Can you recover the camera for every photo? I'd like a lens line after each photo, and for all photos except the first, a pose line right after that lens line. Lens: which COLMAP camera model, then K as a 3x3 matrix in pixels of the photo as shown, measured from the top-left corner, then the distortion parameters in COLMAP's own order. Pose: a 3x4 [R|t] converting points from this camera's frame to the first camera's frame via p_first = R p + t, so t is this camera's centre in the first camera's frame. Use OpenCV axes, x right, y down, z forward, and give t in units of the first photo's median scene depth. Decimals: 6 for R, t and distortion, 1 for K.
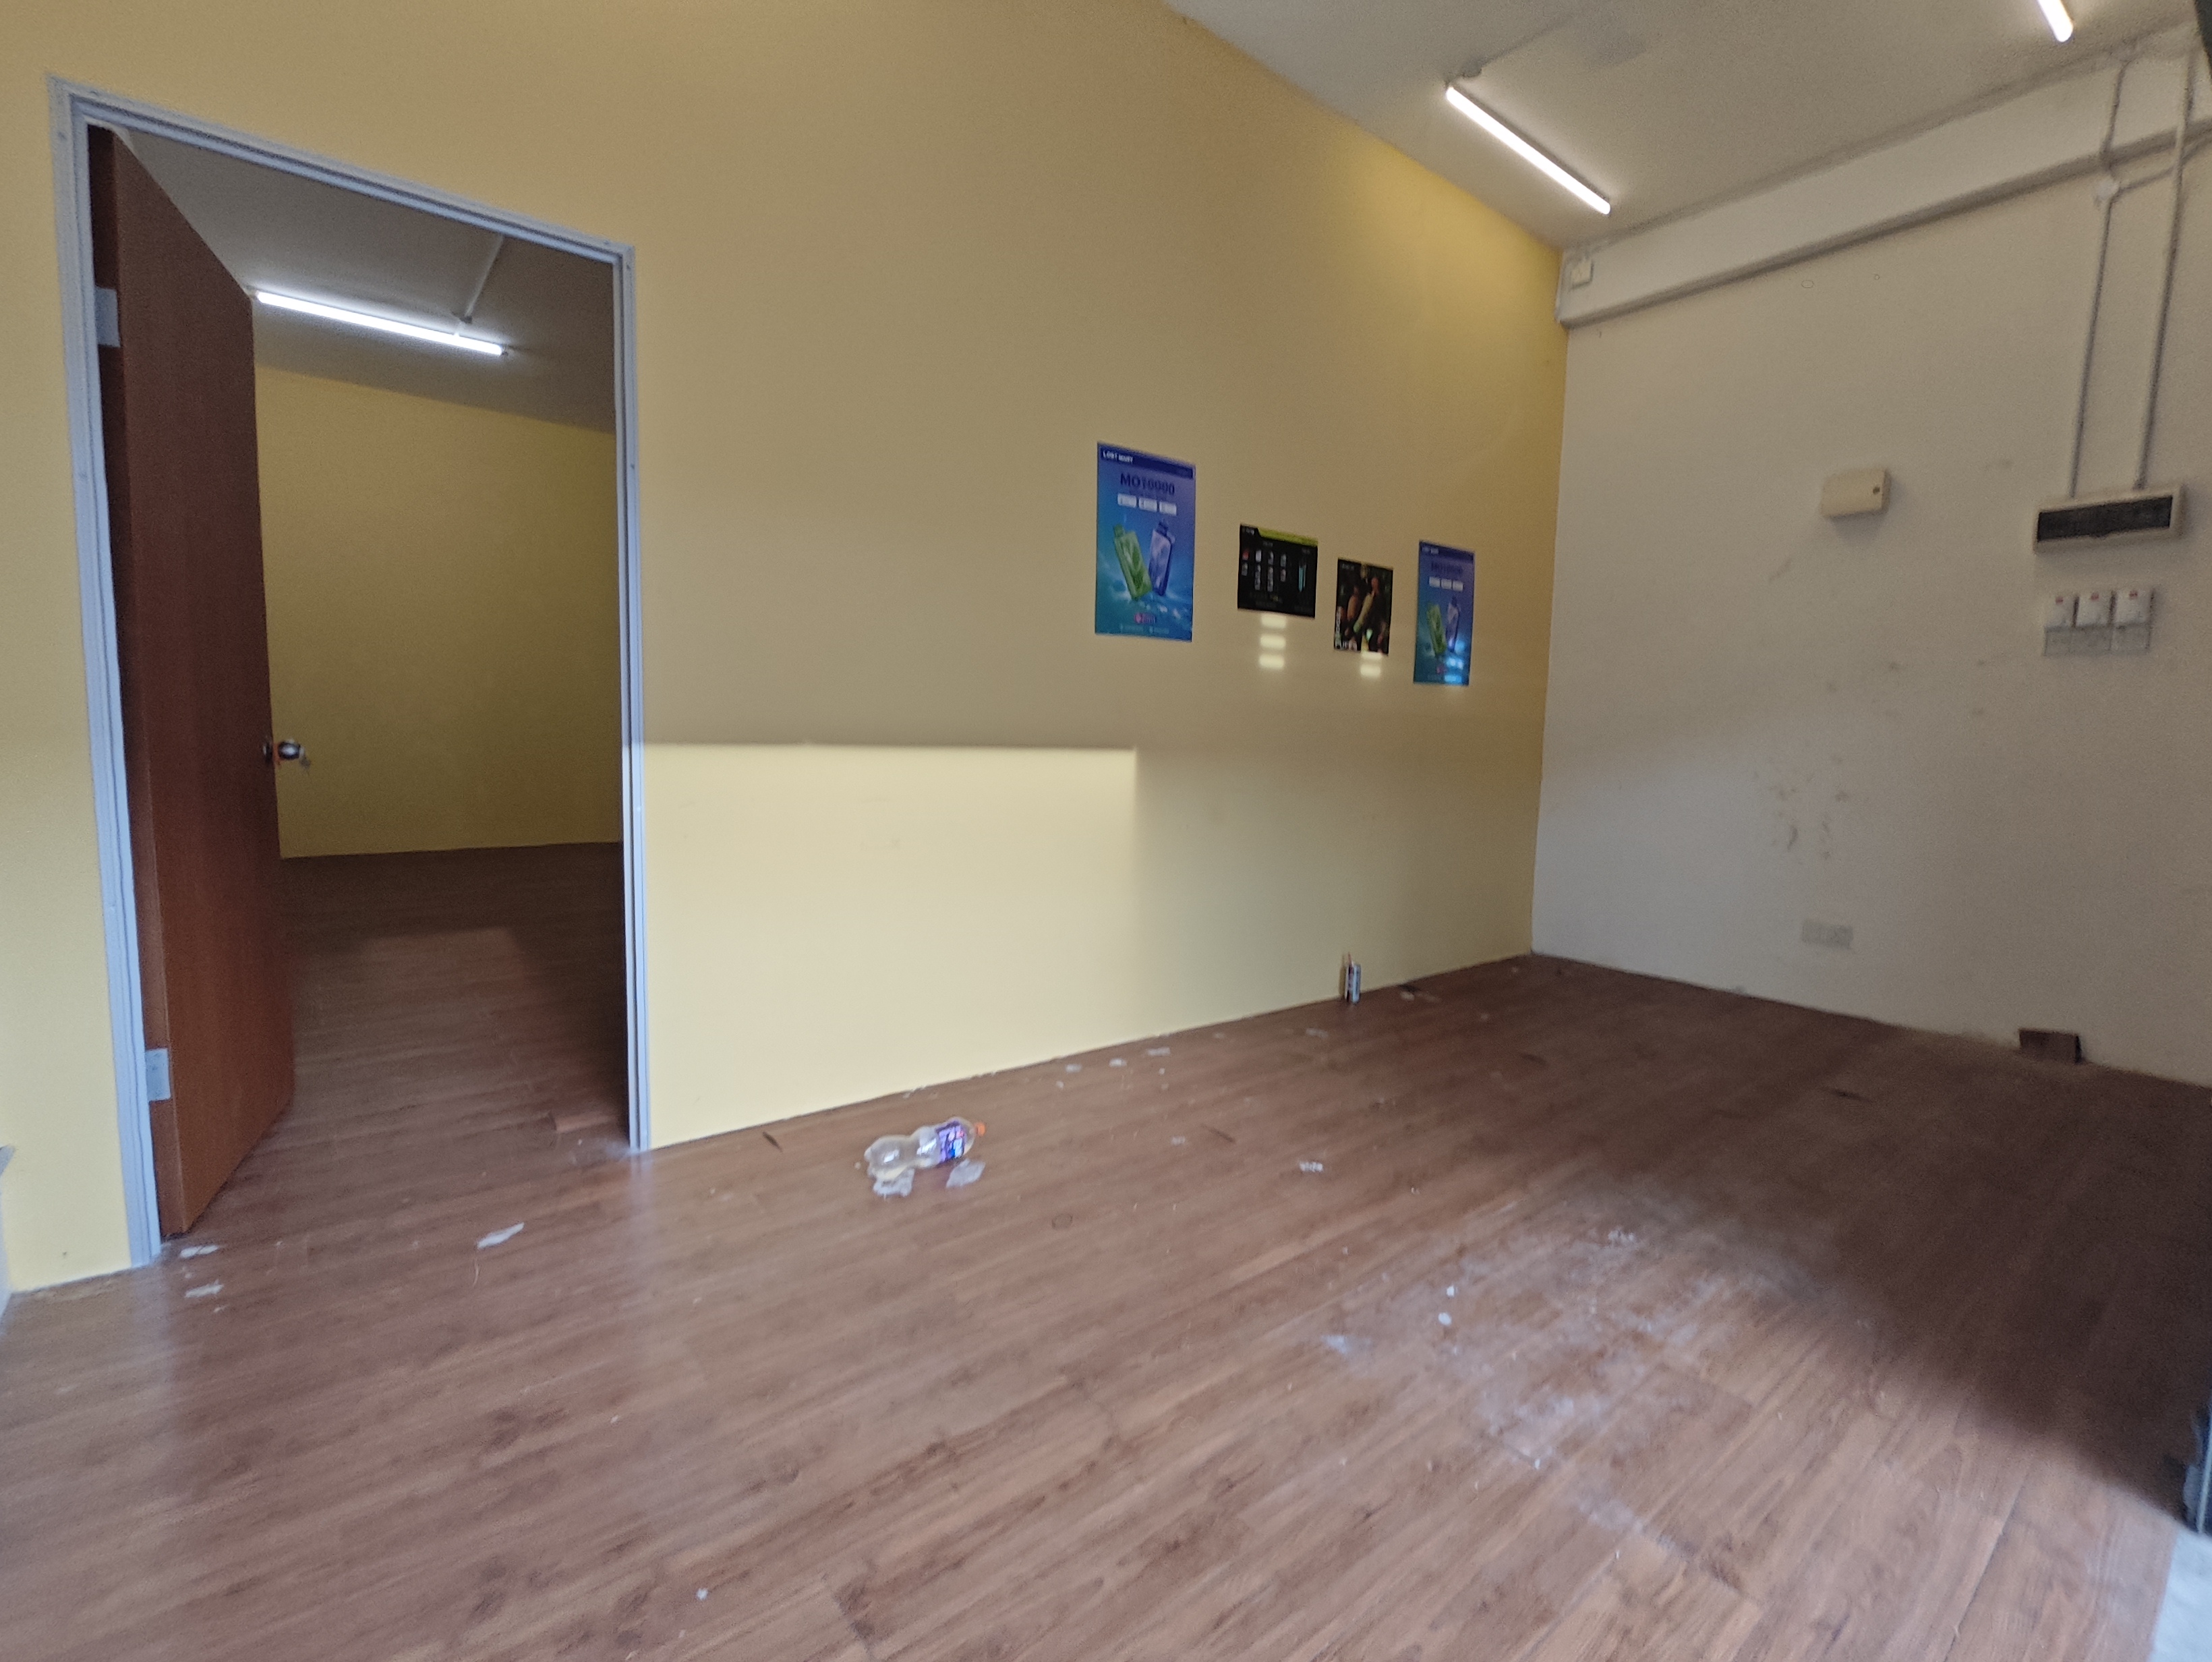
lens RADIAL K [[1015.1, 0, 1100.7], [0, 1015.1, 829.0], [0, 0, 1]] dist [-0.001360, 0.005419]
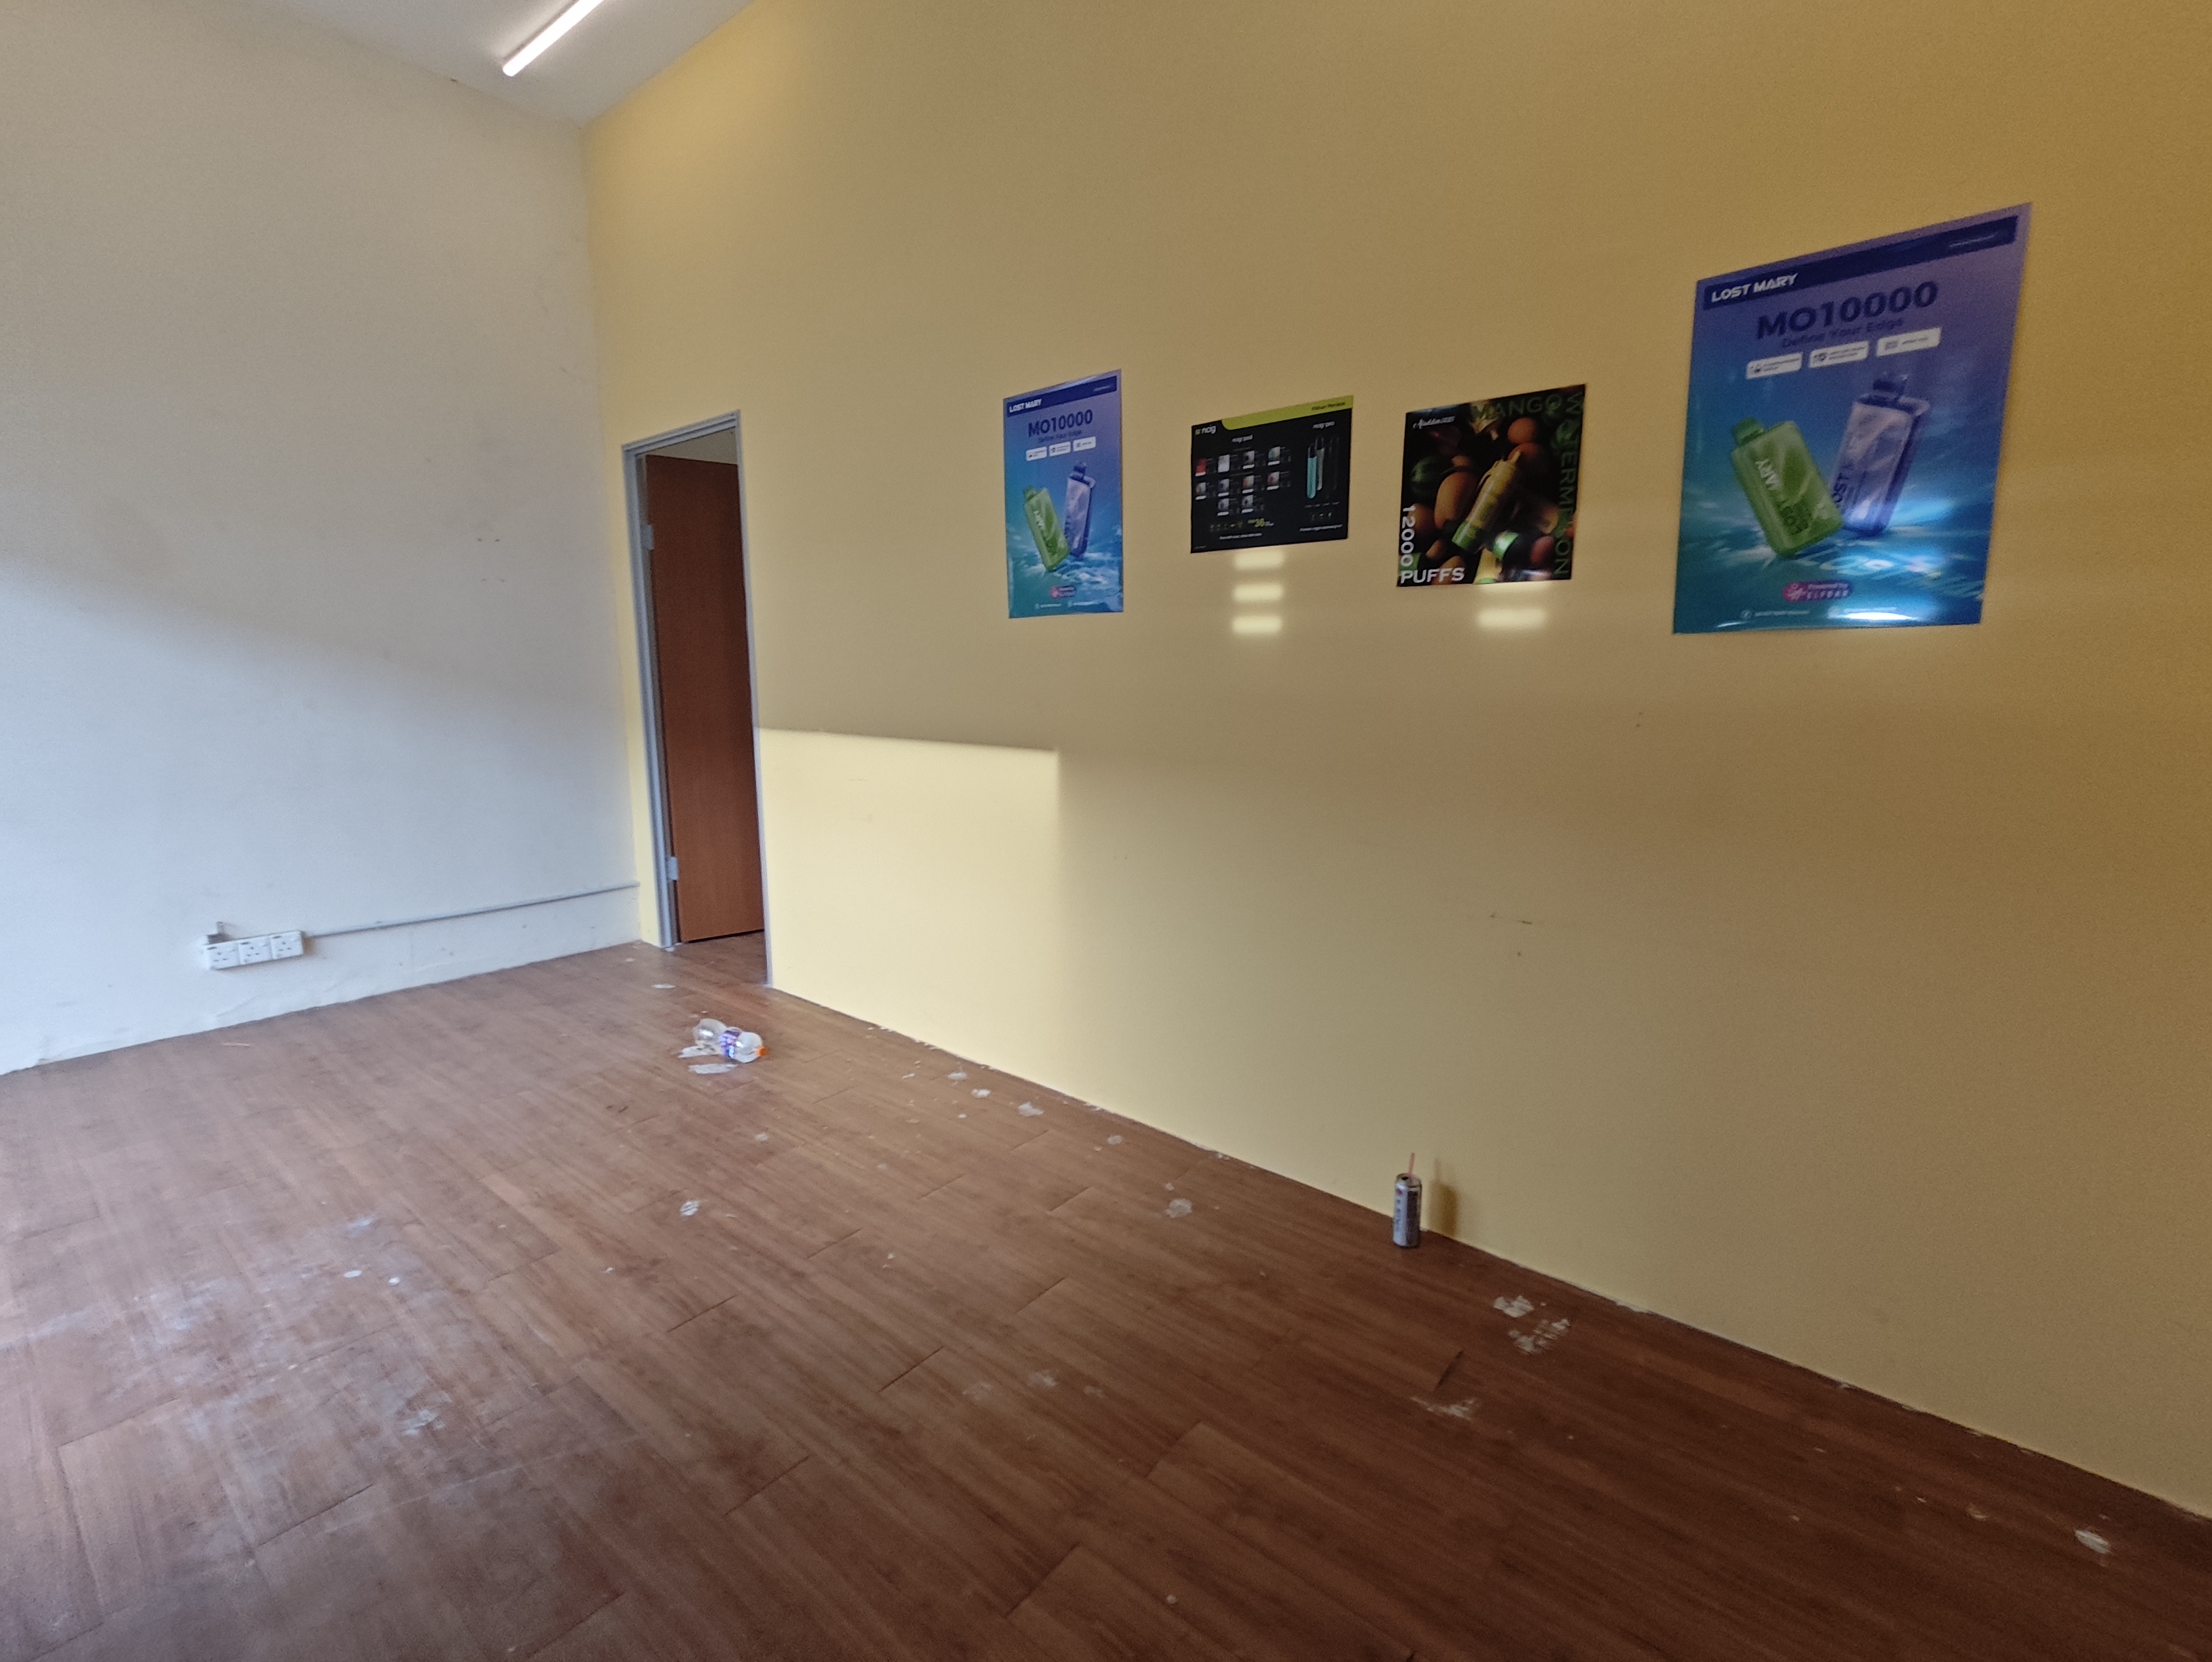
lens RADIAL K [[1001.7, 0, 1116.6], [0, 1001.7, 839.8], [0, 0, 1]] dist [0.003359, -0.005118]
pose [[0.211605, 0.137075, -0.967695, 0.866866], [-0.097311, 0.988151, 0.118694, -0.110930], [0.972499, 0.069051, 0.222436, 0.884511]]
